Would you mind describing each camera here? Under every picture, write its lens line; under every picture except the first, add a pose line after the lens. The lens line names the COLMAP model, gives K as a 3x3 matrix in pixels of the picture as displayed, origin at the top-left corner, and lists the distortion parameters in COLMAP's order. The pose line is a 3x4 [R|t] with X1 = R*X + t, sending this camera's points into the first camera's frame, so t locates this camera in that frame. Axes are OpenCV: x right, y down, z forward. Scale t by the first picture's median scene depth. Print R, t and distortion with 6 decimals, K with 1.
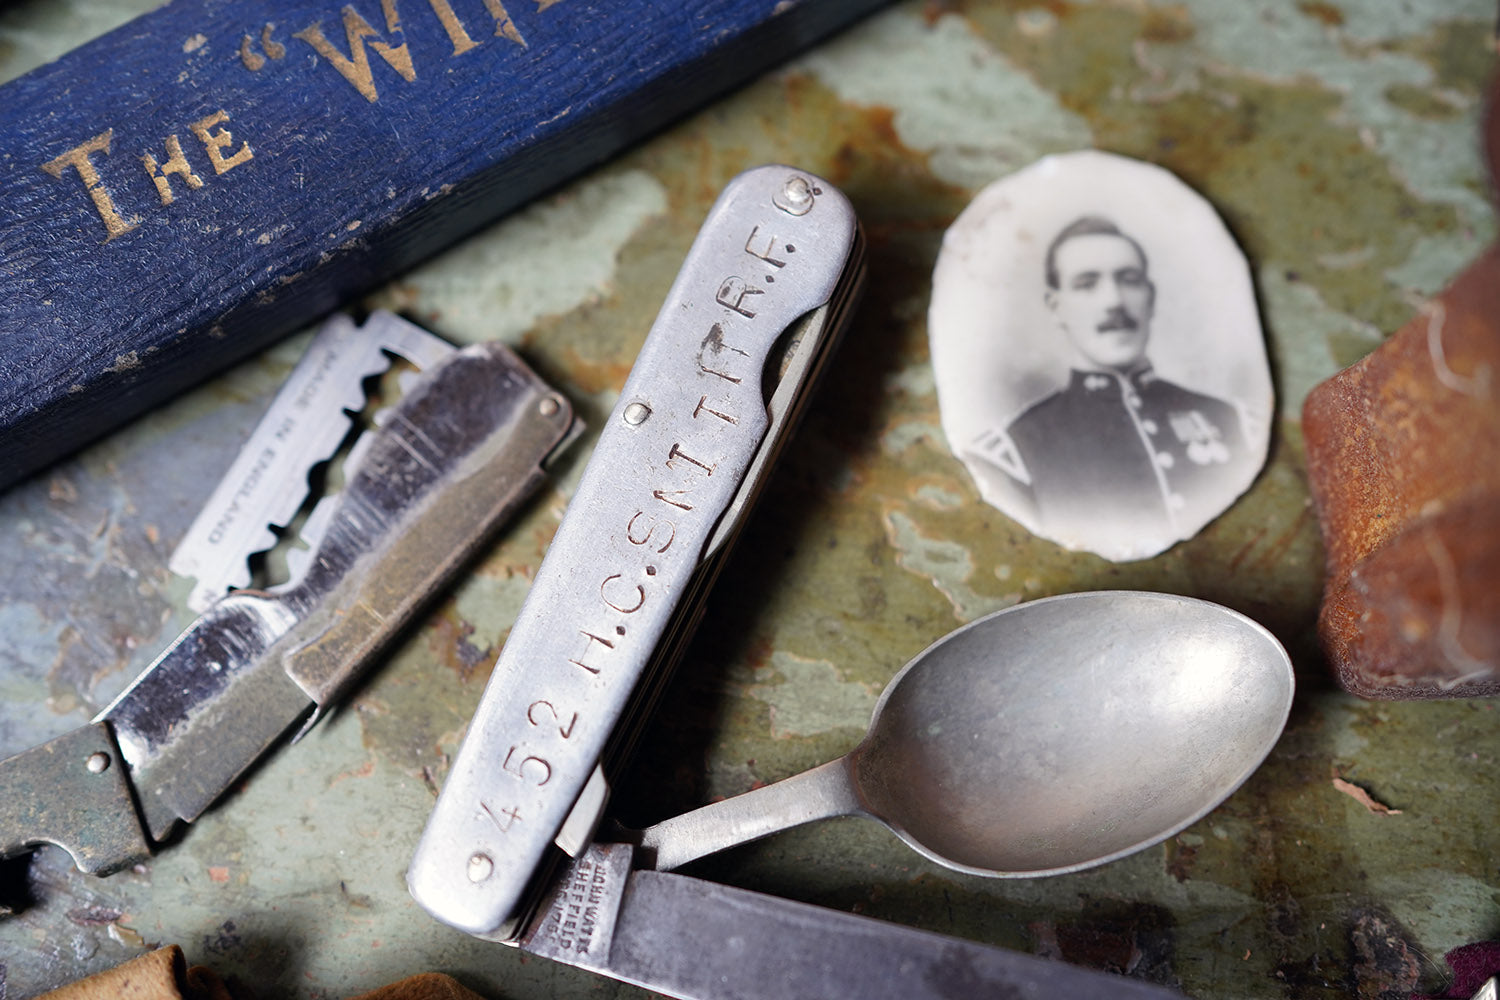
lens RADIAL K [[1532.1, 0, 750.3], [0, 1532.1, 494.0], [0, 0, 1]] dist [-0.021553, 0.126726]
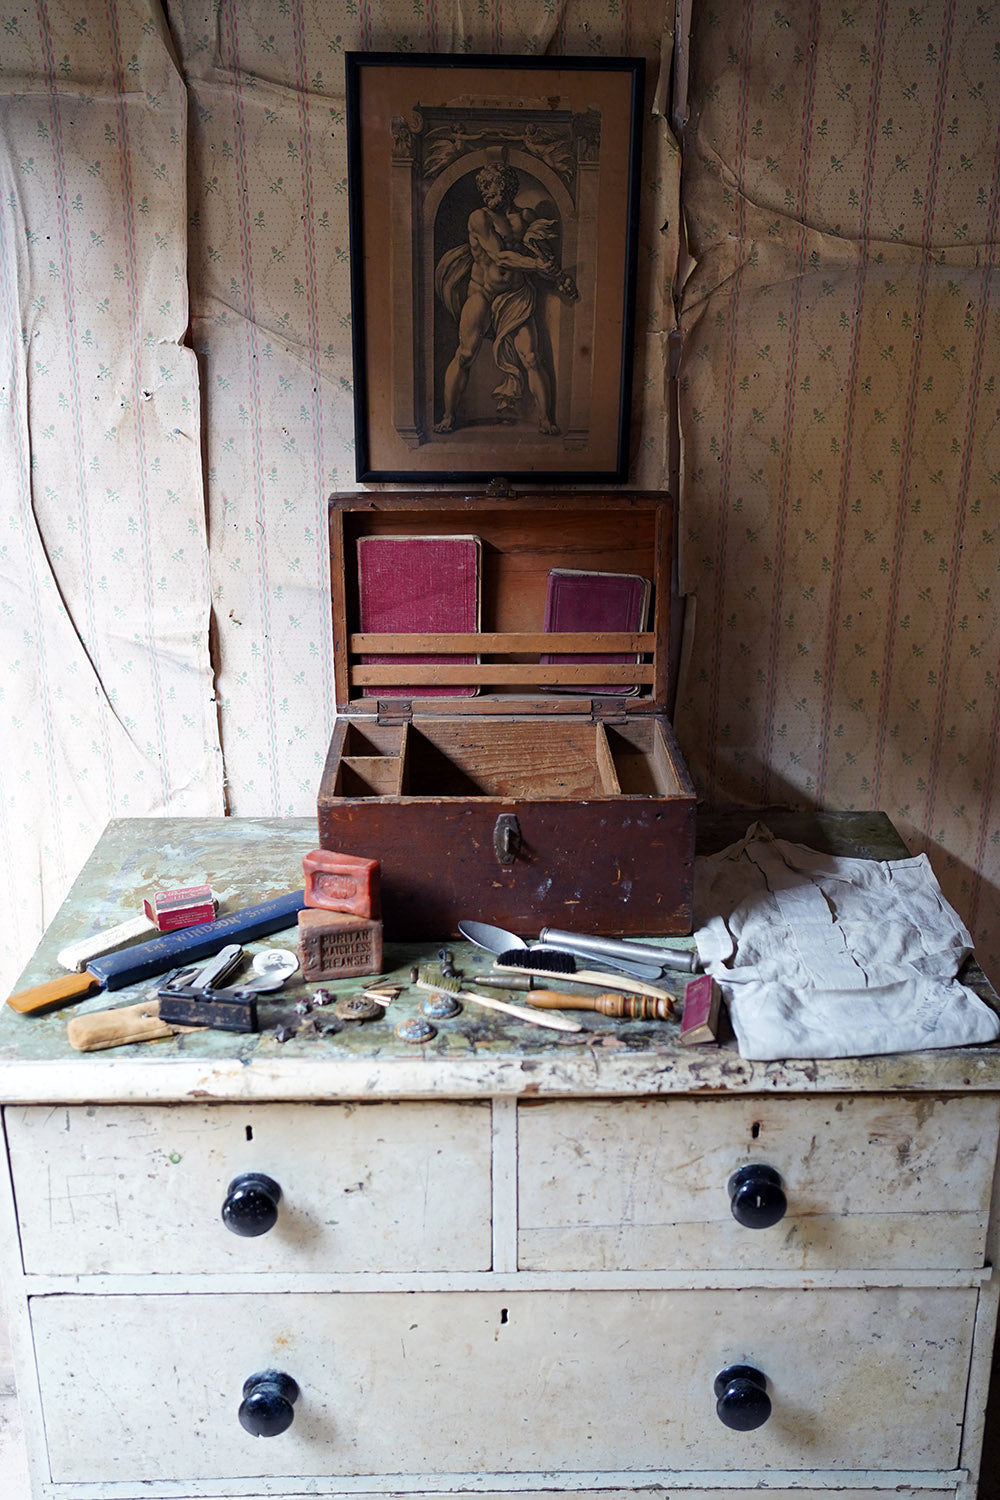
lens RADIAL K [[1514.0, 0, 500.0], [0, 1514.0, 750.0], [0, 0, 1]] dist [-0.024036, 0.142621]
pose [[0.984887, -0.062205, 0.161643, 0.179636], [0.170234, 0.519603, -0.837277, 5.948561], [-0.031907, 0.852141, 0.522339, -3.934476]]
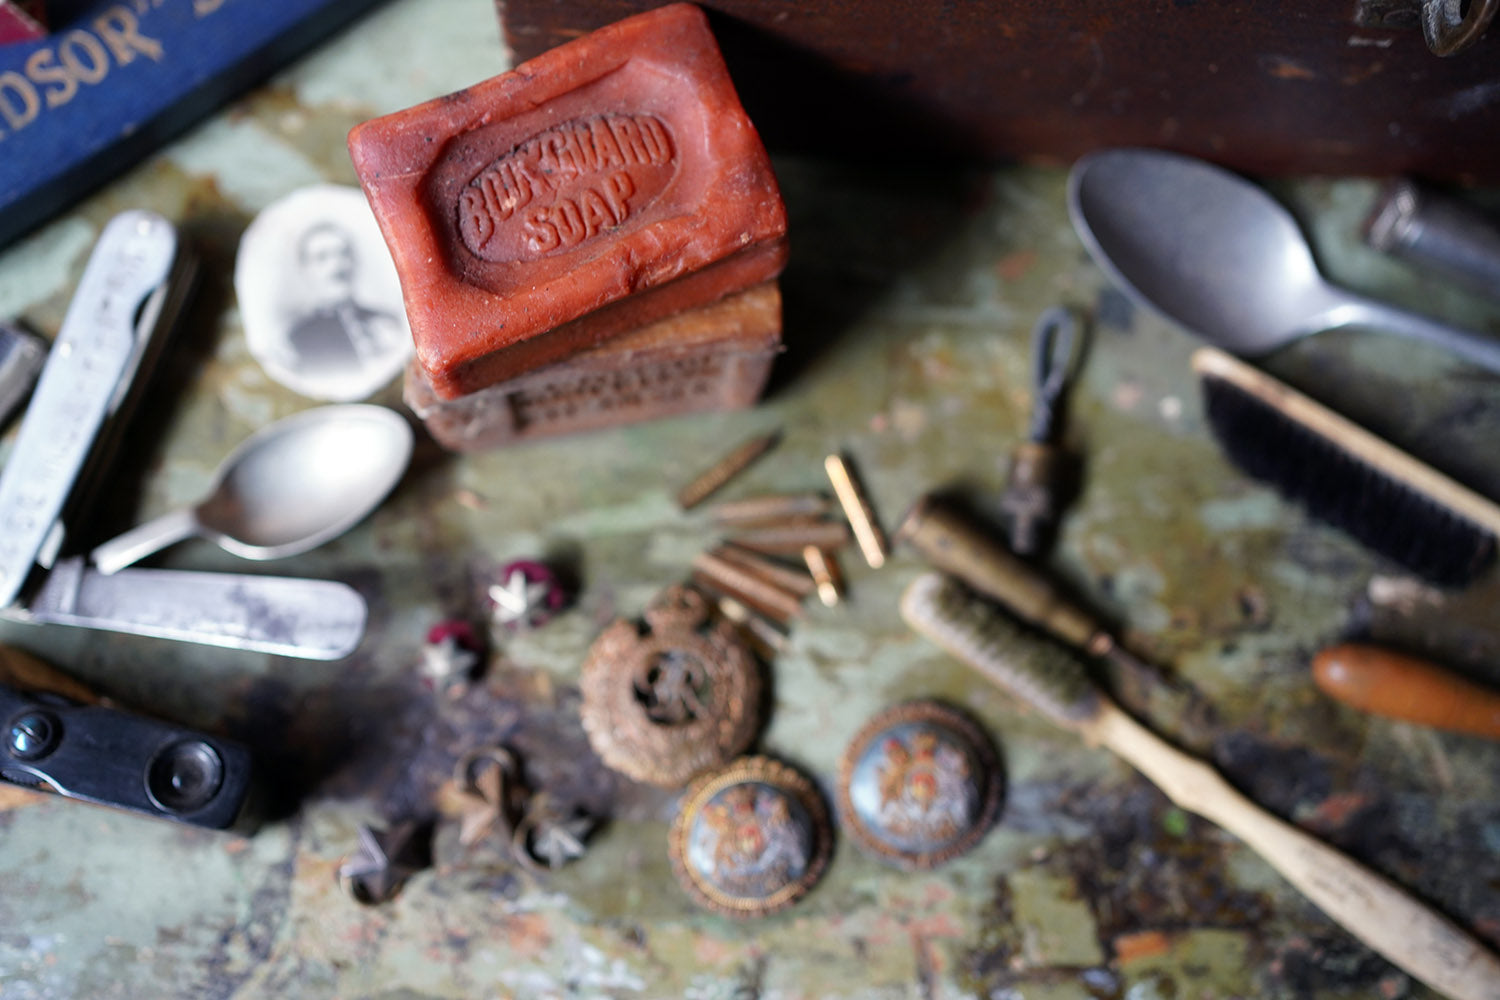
lens RADIAL K [[1521.0, 0, 747.2], [0, 1521.0, 494.8], [0, 0, 1]] dist [-0.015011, 0.131607]
pose [[0.989392, -0.112070, 0.092437, 0.548756], [0.111673, 0.993700, 0.009464, 0.202162], [-0.092915, 0.000959, 0.995674, -0.960237]]
